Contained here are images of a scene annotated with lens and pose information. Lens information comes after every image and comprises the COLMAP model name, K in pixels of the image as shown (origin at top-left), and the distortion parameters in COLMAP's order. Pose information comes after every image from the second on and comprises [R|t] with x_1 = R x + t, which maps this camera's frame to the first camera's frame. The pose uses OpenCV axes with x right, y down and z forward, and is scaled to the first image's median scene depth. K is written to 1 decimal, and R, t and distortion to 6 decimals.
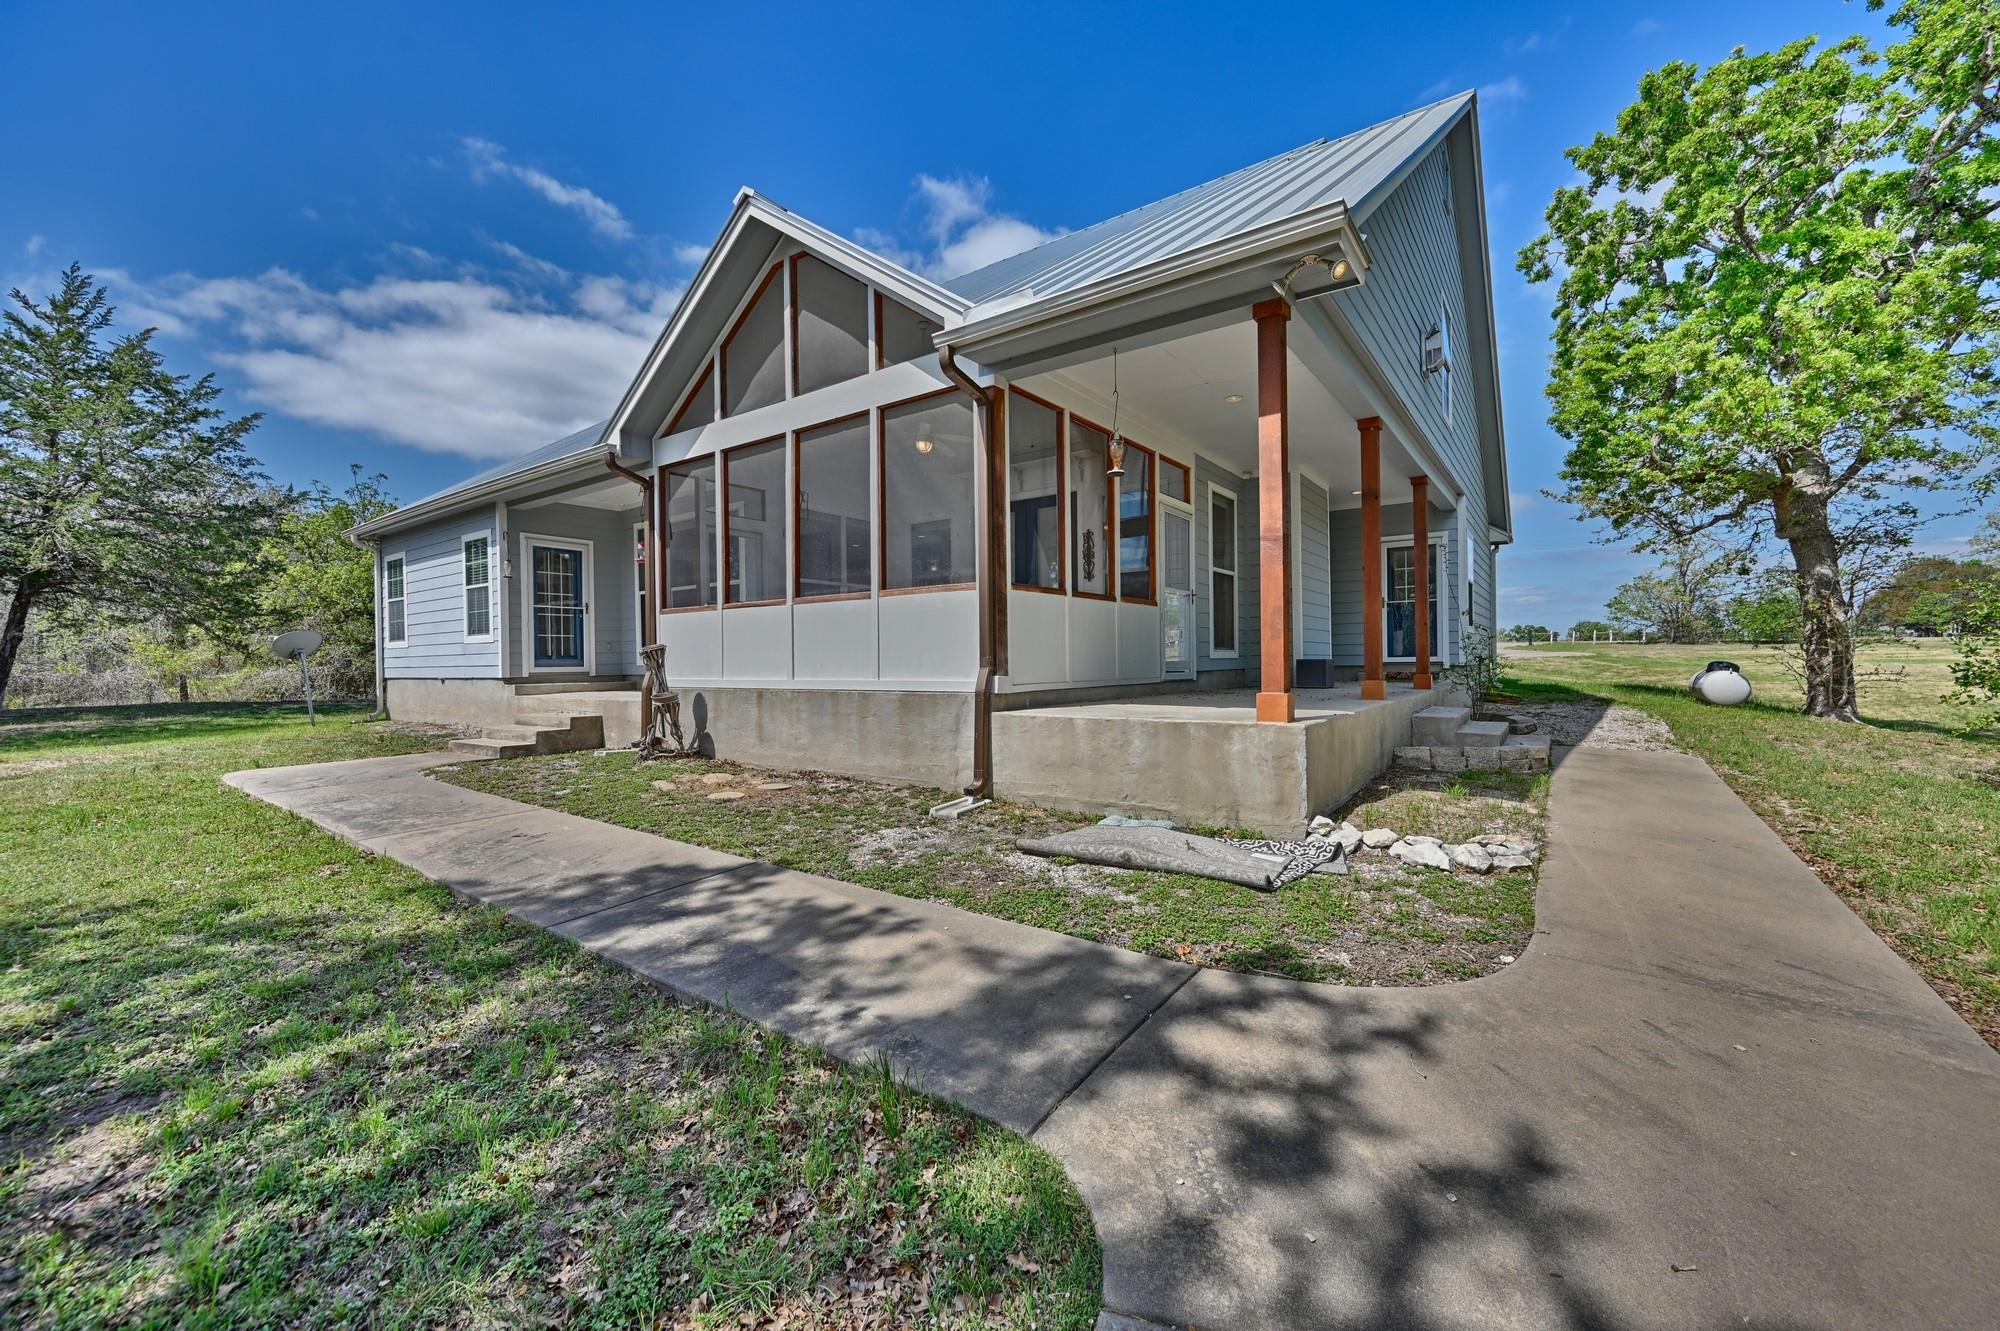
lens RADIAL K [[790.3, 0, 987.8], [0, 790.3, 664.0], [0, 0, 1]] dist [0.001642, -0.000014]
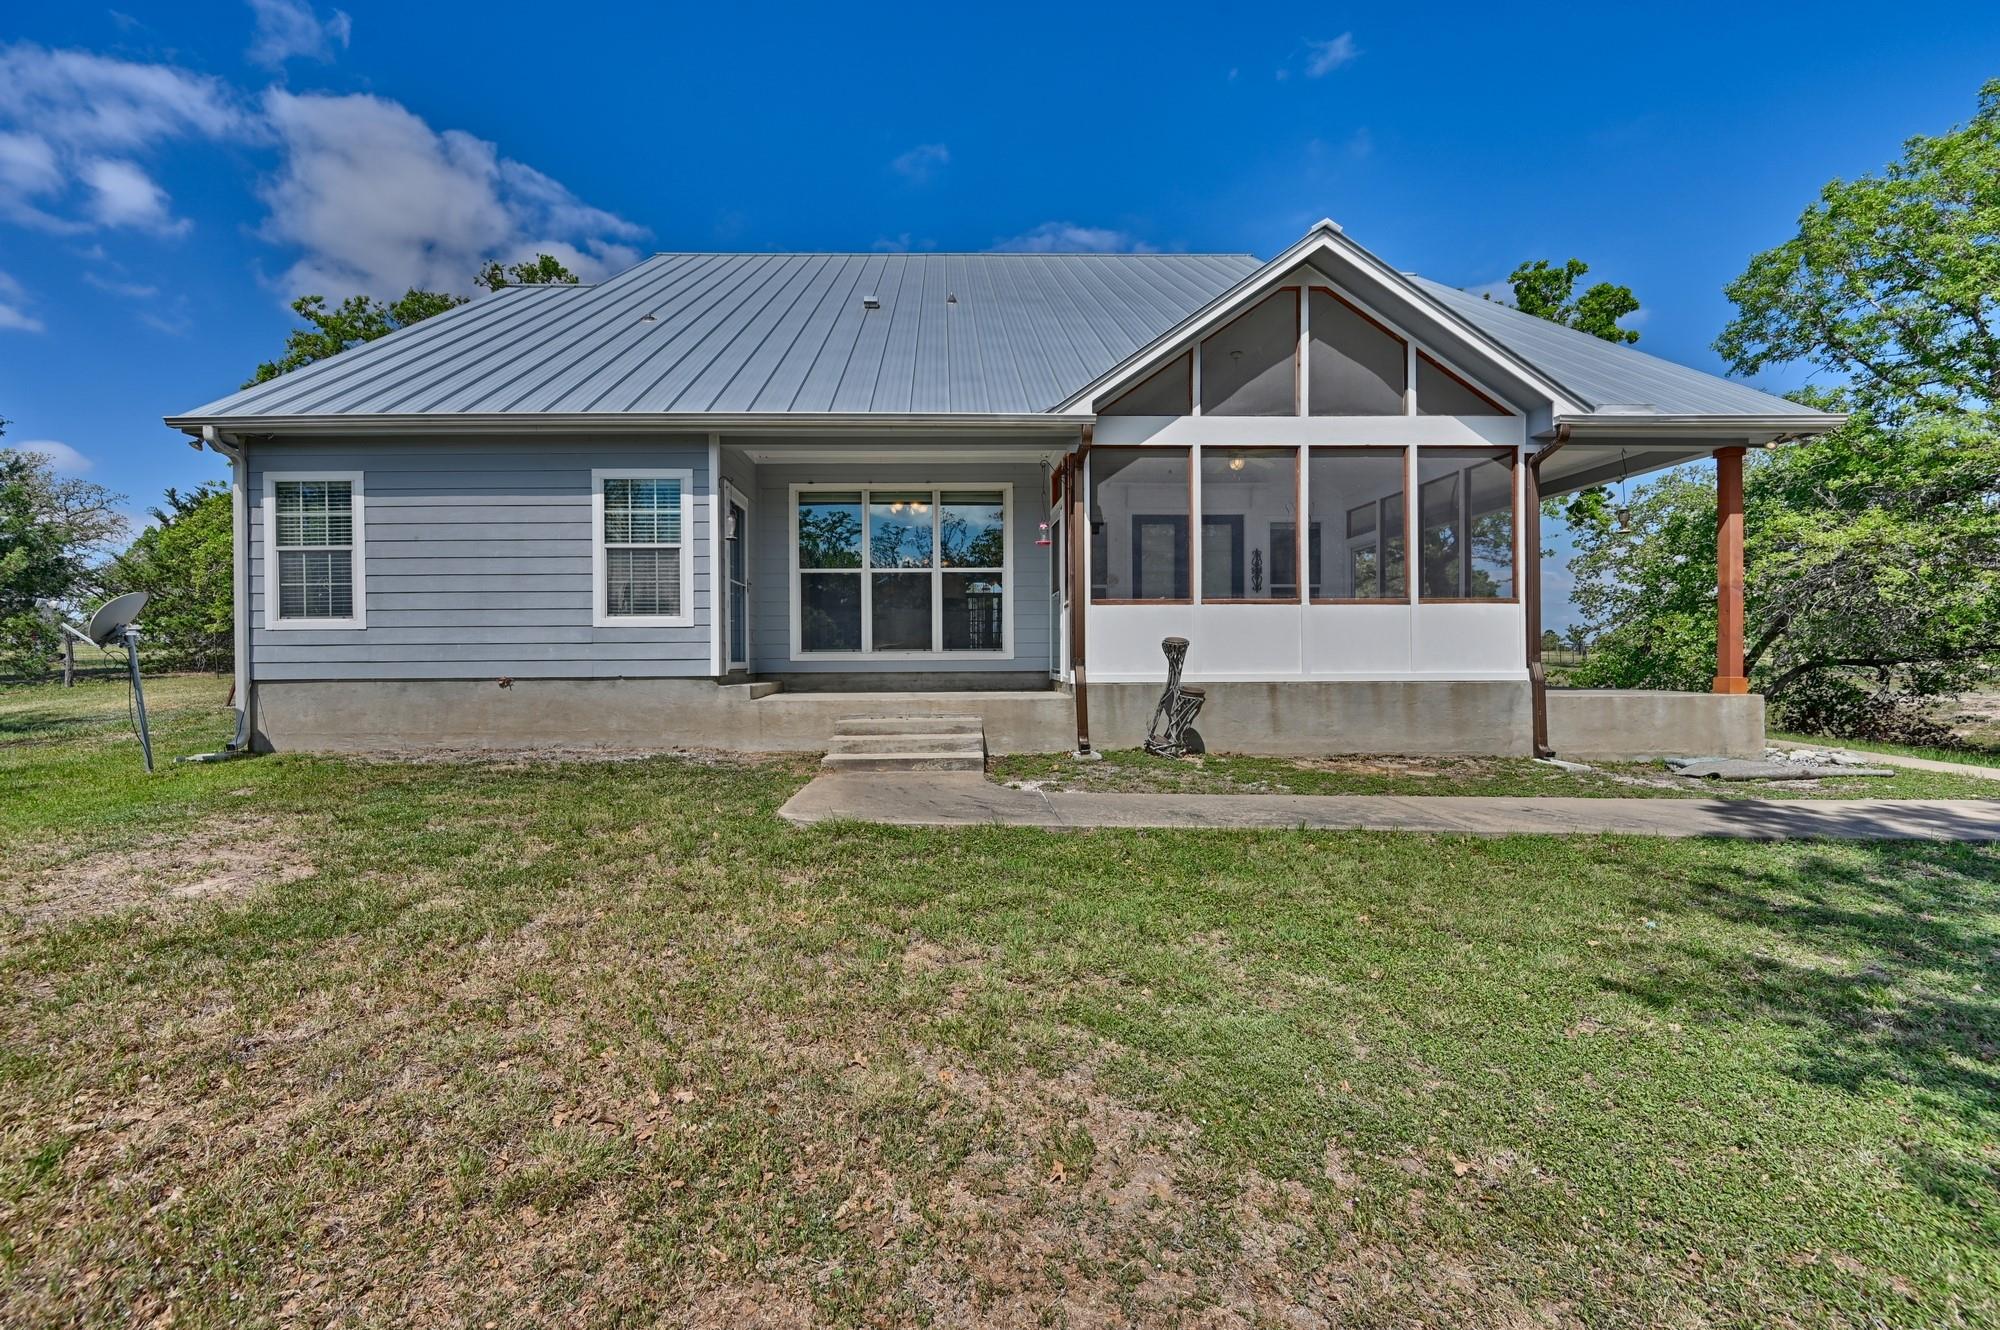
lens RADIAL K [[812.5, 0, 996.4], [0, 812.5, 658.6], [0, 0, 1]] dist [-0.002141, -0.000014]
pose [[0.798828, 0.004231, 0.601545, -1.274324], [-0.002915, 0.999991, -0.003162, 0.004292], [-0.601553, 0.000772, 0.798833, 0.364252]]
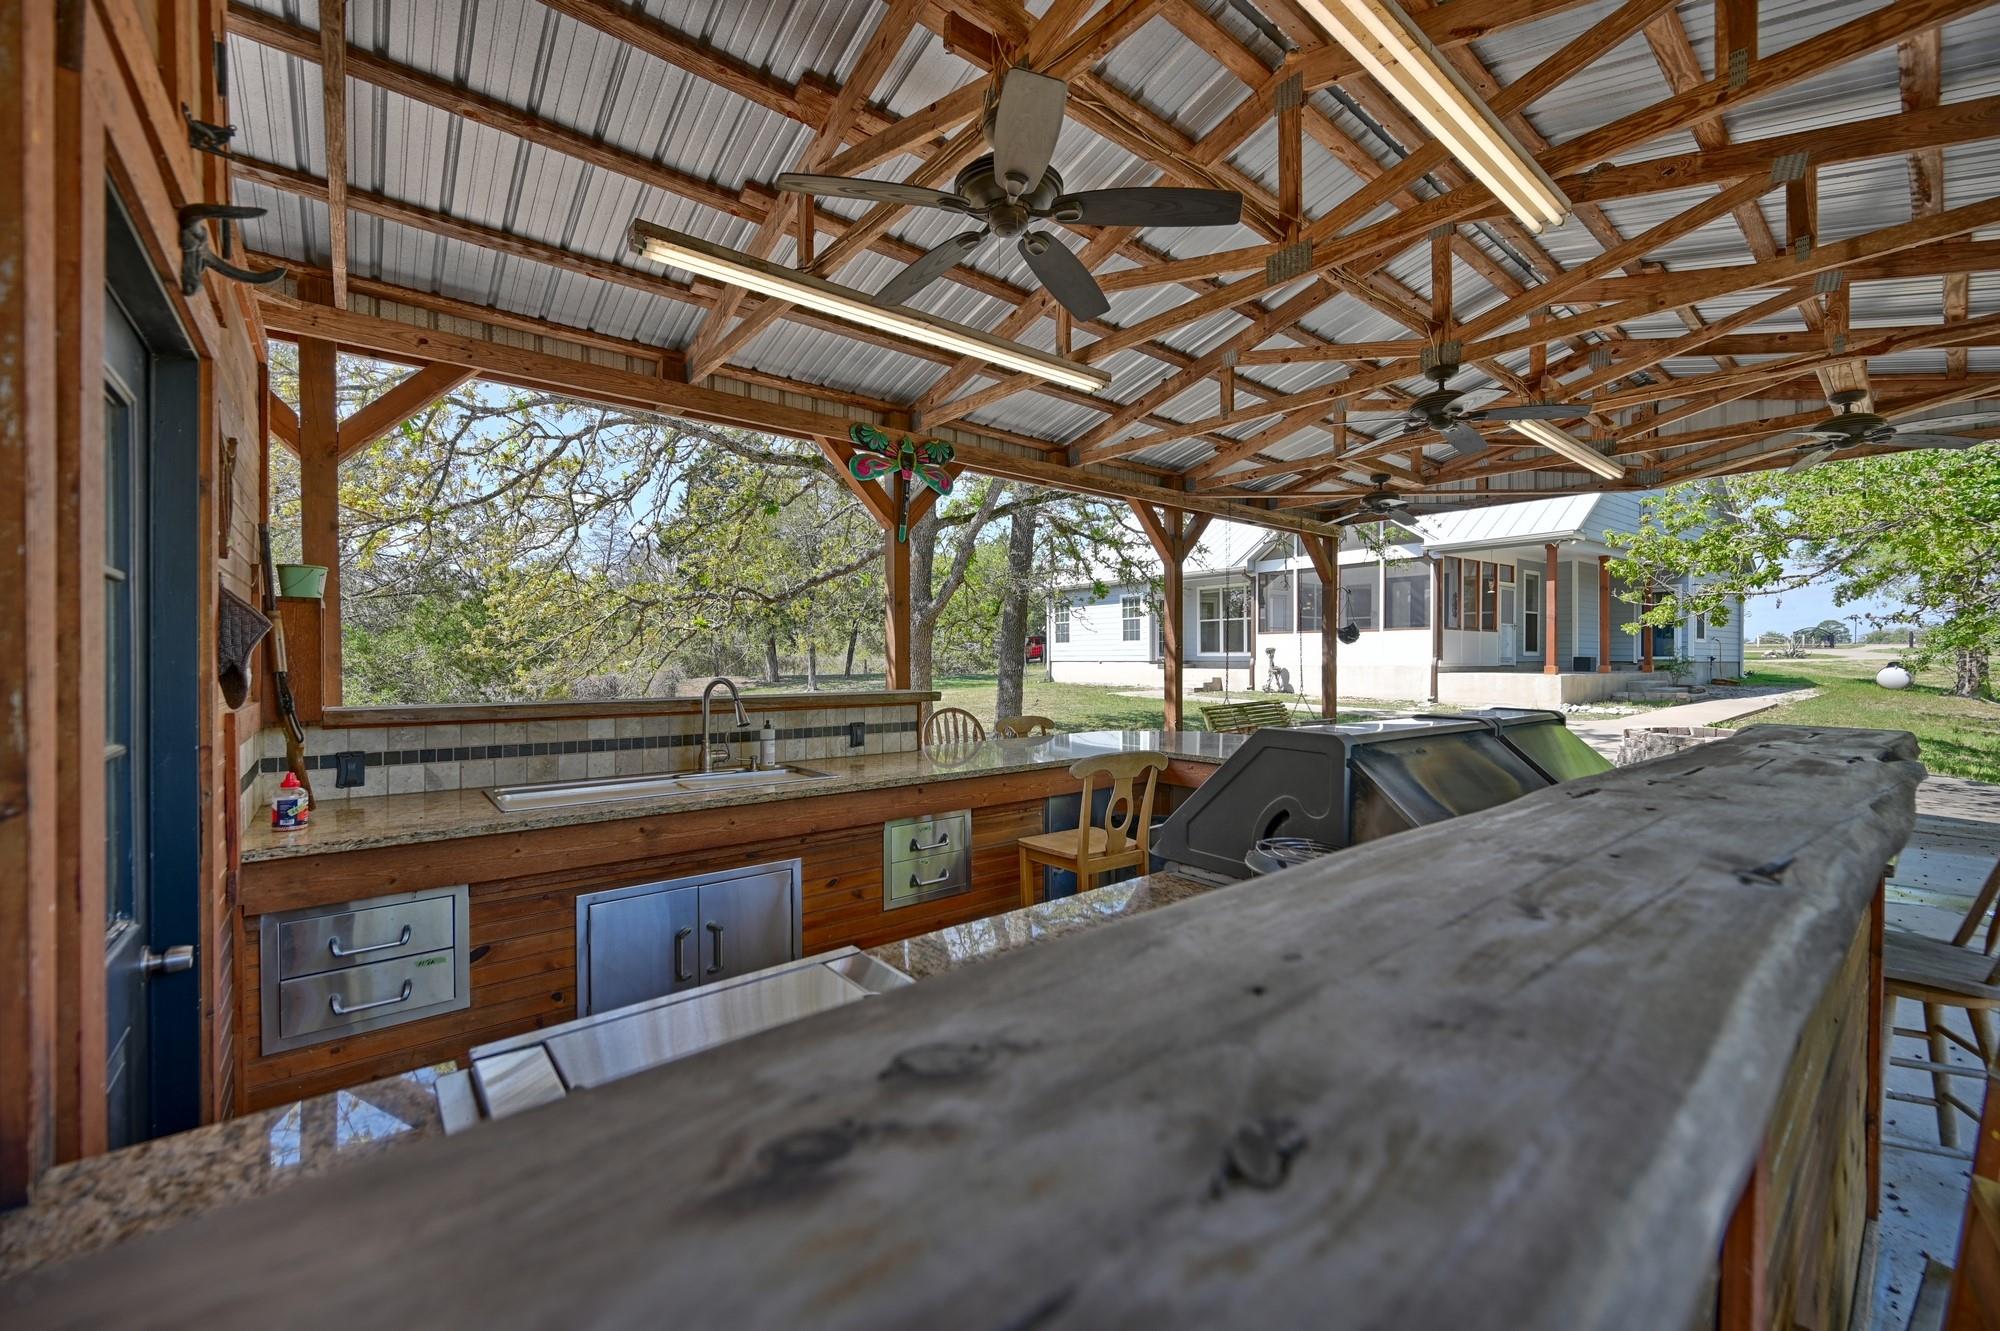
lens RADIAL K [[790.3, 0, 1001.1], [0, 790.3, 665.0], [0, 0, 1]] dist [0.001642, -0.000014]
pose [[0.955470, 0.014064, -0.294752, -0.537730], [-0.010235, 0.999842, 0.014530, 0.002301], [0.294910, -0.010866, 0.955463, -1.791687]]
